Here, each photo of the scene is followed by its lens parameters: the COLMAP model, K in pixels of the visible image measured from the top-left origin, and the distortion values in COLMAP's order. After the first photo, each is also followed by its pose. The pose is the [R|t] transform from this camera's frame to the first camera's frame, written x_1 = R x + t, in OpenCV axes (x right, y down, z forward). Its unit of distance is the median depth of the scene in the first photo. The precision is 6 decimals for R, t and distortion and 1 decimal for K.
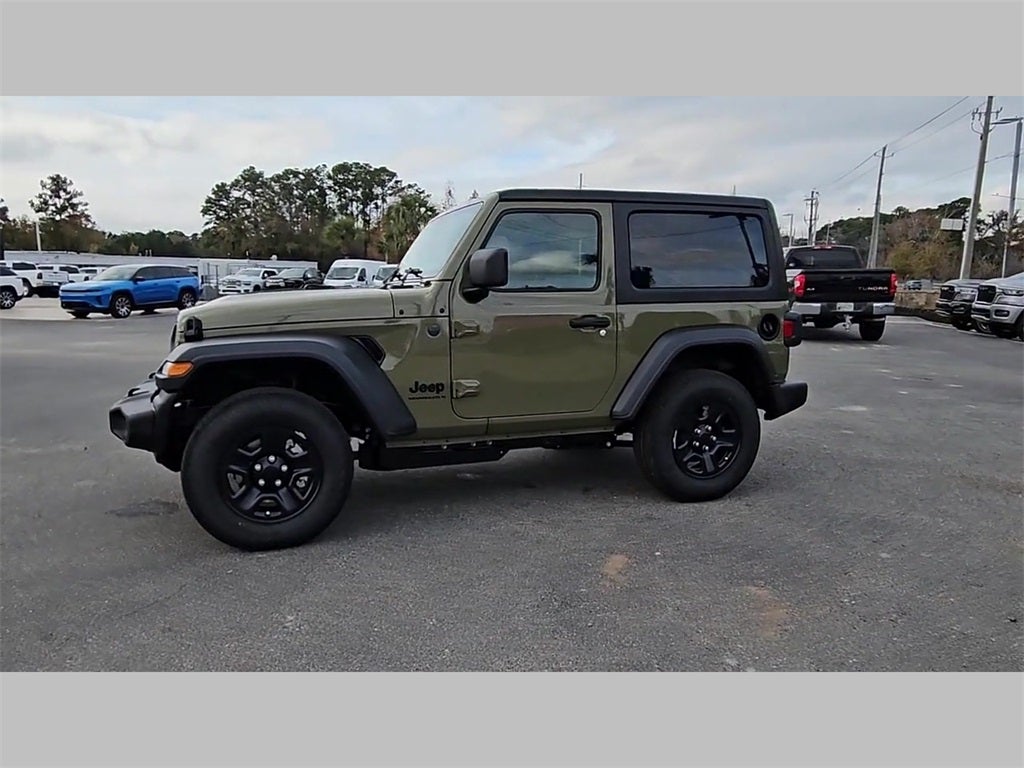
lens RADIAL K [[700.2, 0, 496.3], [0, 700.2, 382.3], [0, 0, 1]] dist [0.006670, -0.003290]
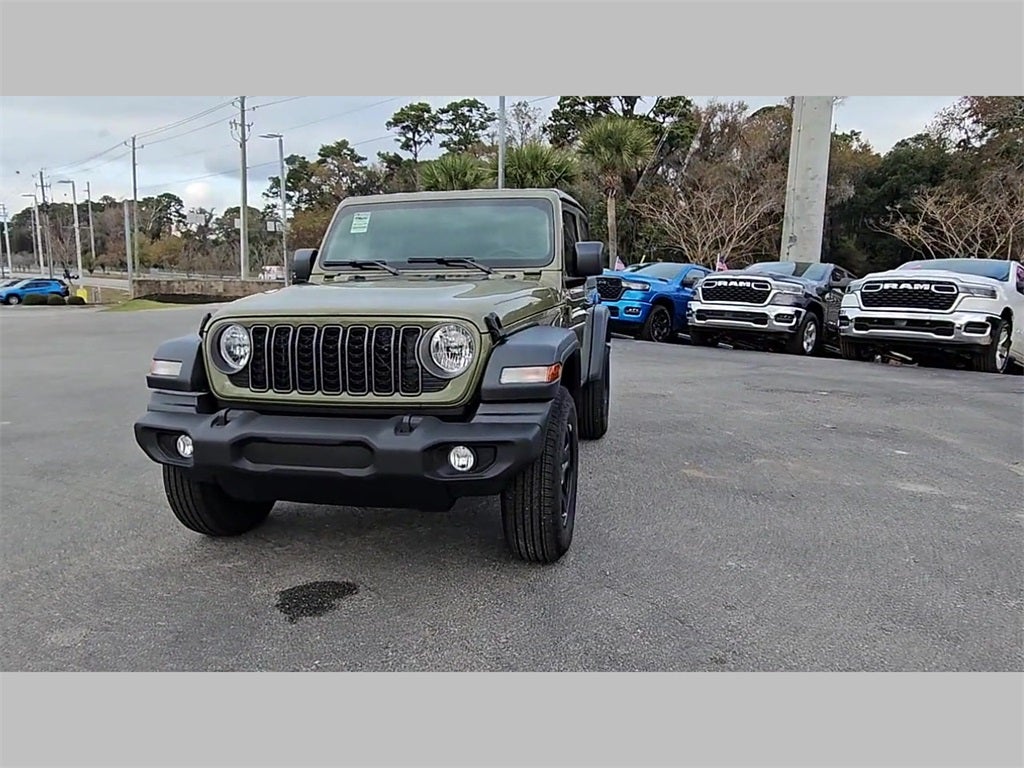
lens RADIAL K [[700.2, 0, 498.1], [0, 700.2, 381.3], [0, 0, 1]] dist [0.006670, -0.003290]
pose [[0.523933, -0.130685, 0.841674, -0.866563], [0.118652, 0.989723, 0.079813, -0.059734], [-0.843455, 0.058050, 0.534055, 0.420130]]
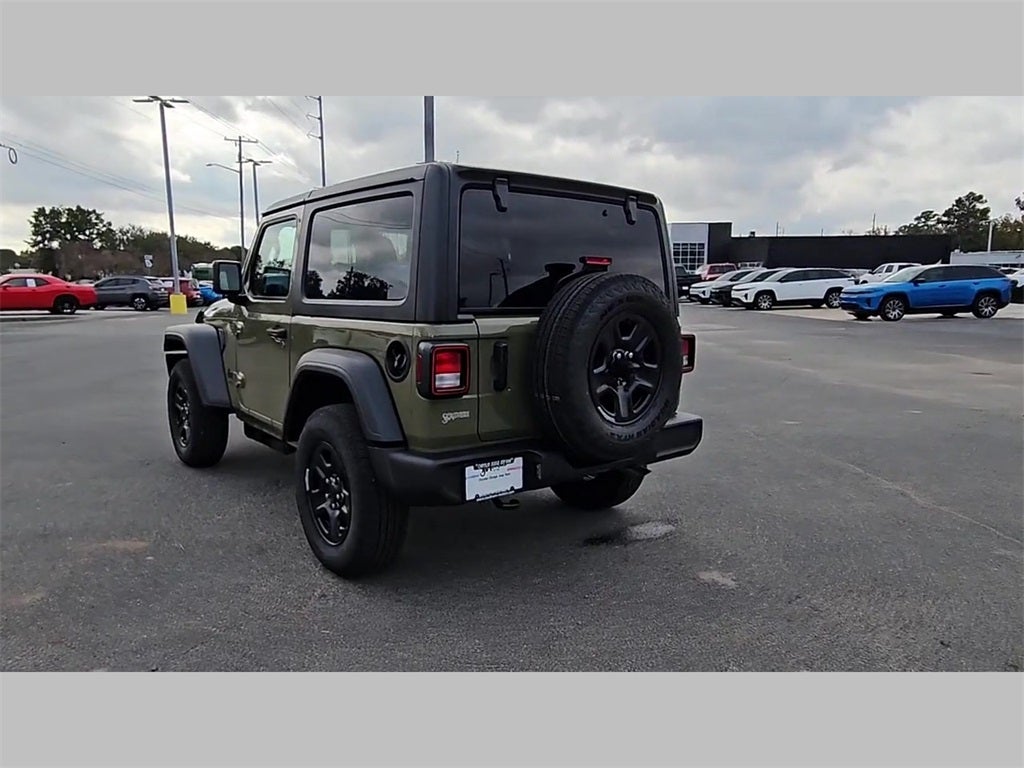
lens RADIAL K [[700.5, 0, 494.3], [0, 700.5, 384.0], [0, 0, 1]] dist [0.008662, -0.009949]
pose [[0.328376, 0.132971, -0.935141, 0.997748], [-0.131463, 0.986839, 0.094158, -0.126776], [0.935354, 0.092017, 0.341535, 0.830080]]
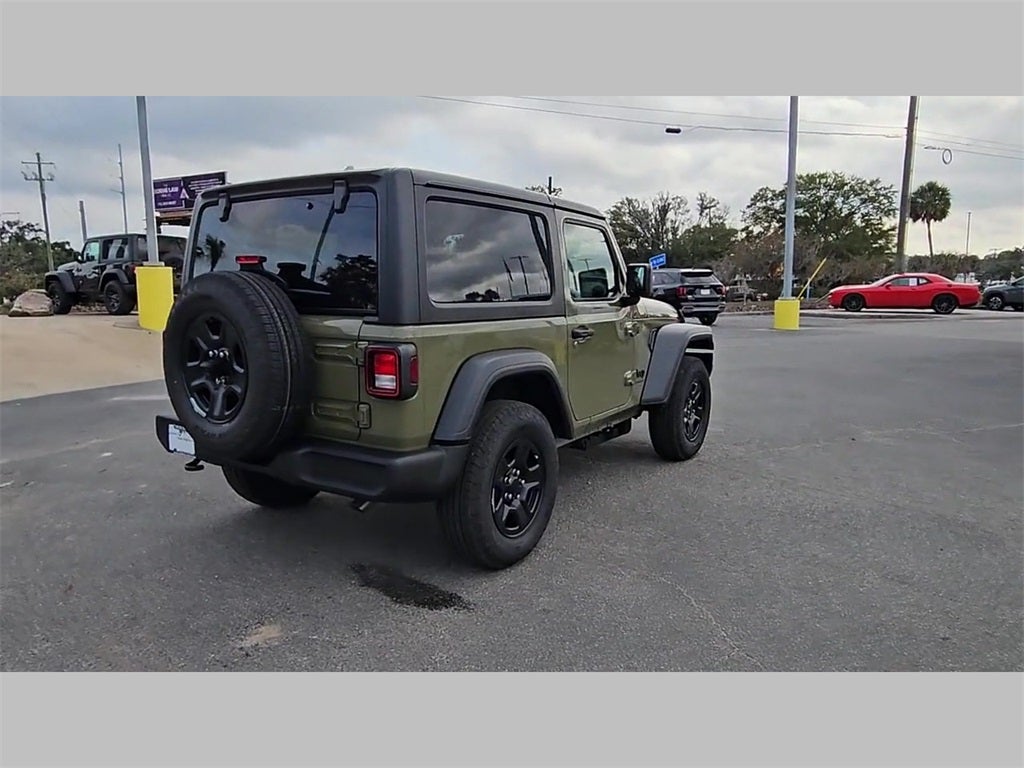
lens RADIAL K [[700.7, 0, 496.1], [0, 700.7, 381.9], [0, 0, 1]] dist [0.007580, -0.004226]
pose [[-0.806002, 0.085806, -0.585661, 0.594795], [-0.074320, 0.966936, 0.243948, -0.263691], [0.587229, 0.240149, -0.772975, 1.842818]]
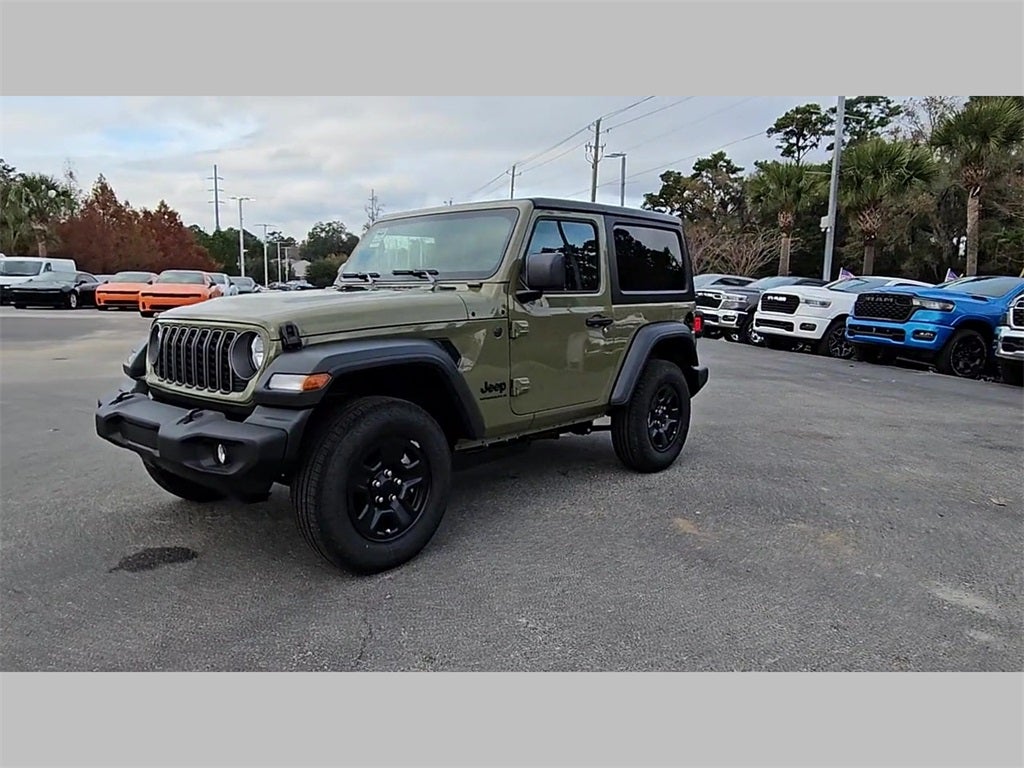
lens RADIAL K [[700.2, 0, 496.6], [0, 700.2, 383.4], [0, 0, 1]] dist [0.006670, -0.003290]
pose [[0.878285, -0.059523, 0.474417, -0.474367], [0.058566, 0.998142, 0.016810, -0.012365], [-0.474536, 0.013021, 0.880140, 0.081223]]
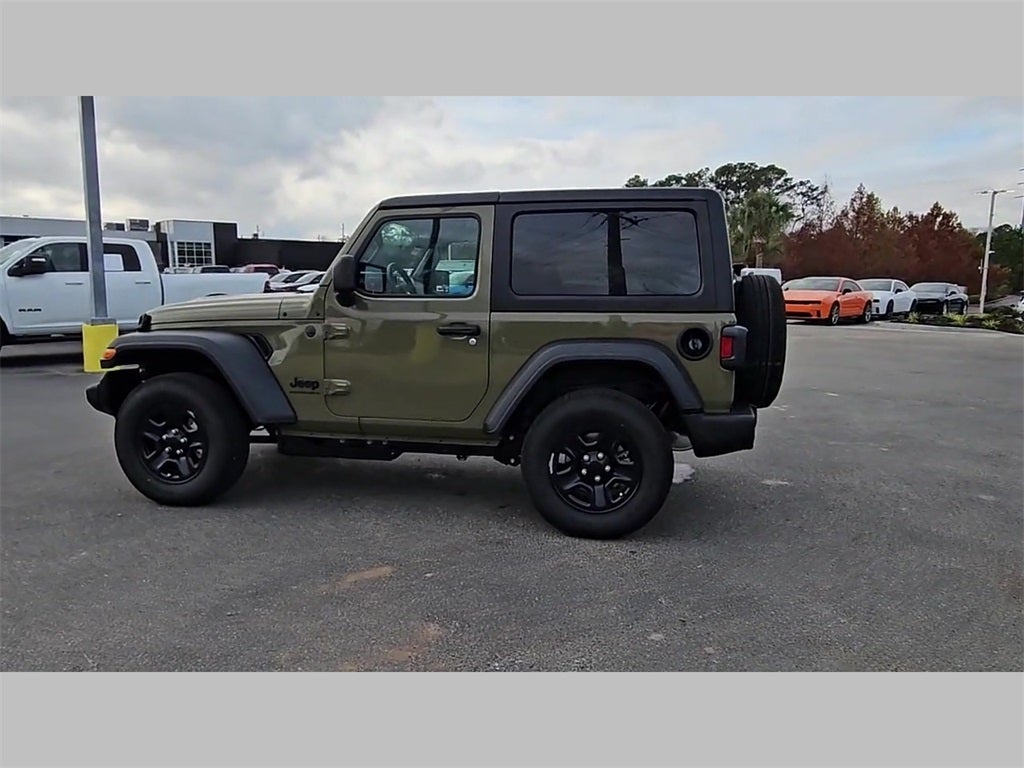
lens RADIAL K [[700.5, 0, 497.0], [0, 700.5, 381.1], [0, 0, 1]] dist [0.008662, -0.009949]
pose [[0.862984, 0.071509, -0.500144, 0.580569], [-0.075460, 0.997072, 0.012355, -0.026914], [0.499563, 0.027079, 0.865854, 0.164853]]
